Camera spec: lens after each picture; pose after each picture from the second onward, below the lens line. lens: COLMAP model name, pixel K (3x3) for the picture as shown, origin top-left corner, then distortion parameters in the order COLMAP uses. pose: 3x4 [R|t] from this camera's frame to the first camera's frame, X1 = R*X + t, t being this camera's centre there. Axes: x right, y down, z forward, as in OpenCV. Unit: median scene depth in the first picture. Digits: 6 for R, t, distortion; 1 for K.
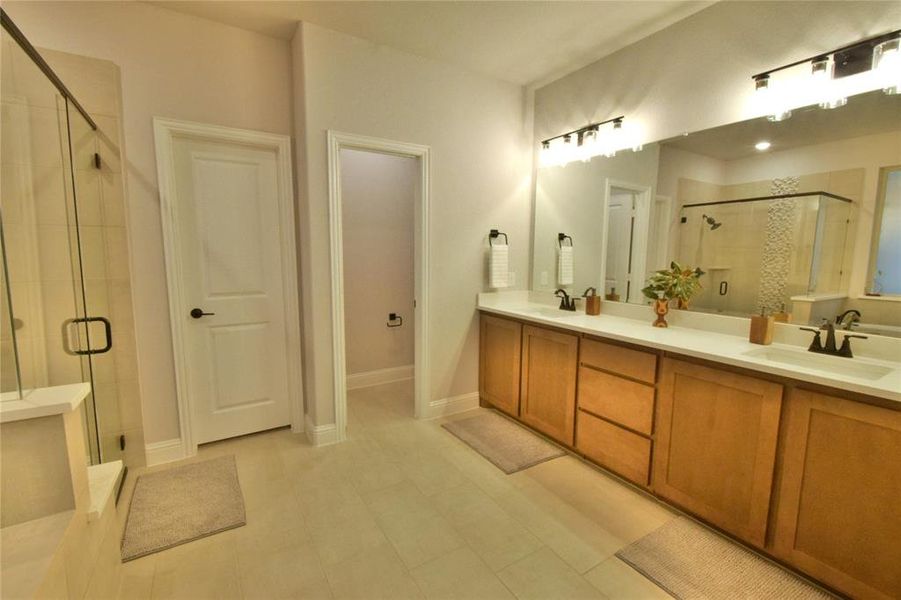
lens RADIAL K [[396.8, 0, 453.7], [0, 396.8, 298.7], [0, 0, 1]] dist [0.007397, -0.007376]
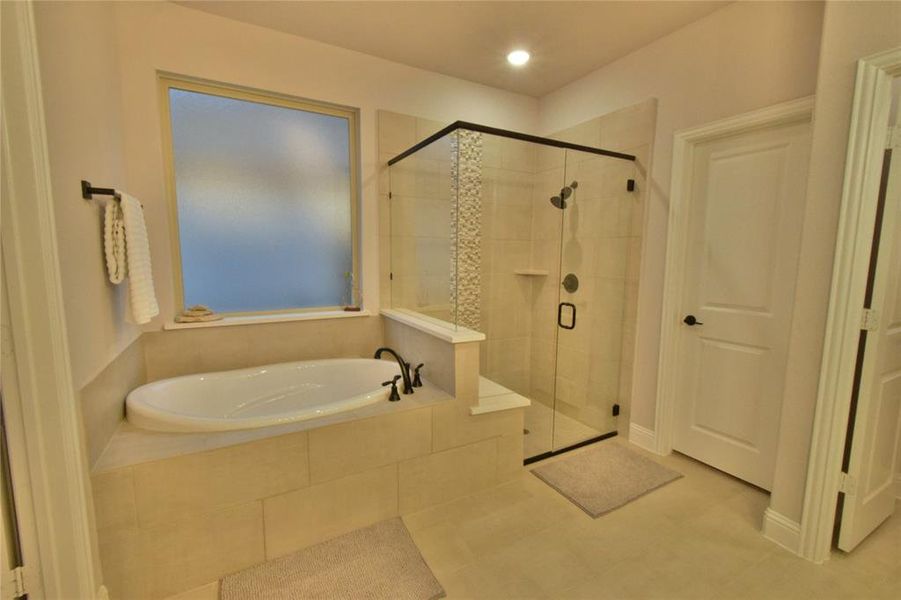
lens RADIAL K [[396.8, 0, 453.7], [0, 396.8, 298.7], [0, 0, 1]] dist [0.007397, -0.007376]
pose [[-0.042510, 0.104991, -0.993564, 0.369231], [-0.129954, 0.985434, 0.109692, -0.050466], [0.990608, 0.133781, -0.028247, 0.468549]]
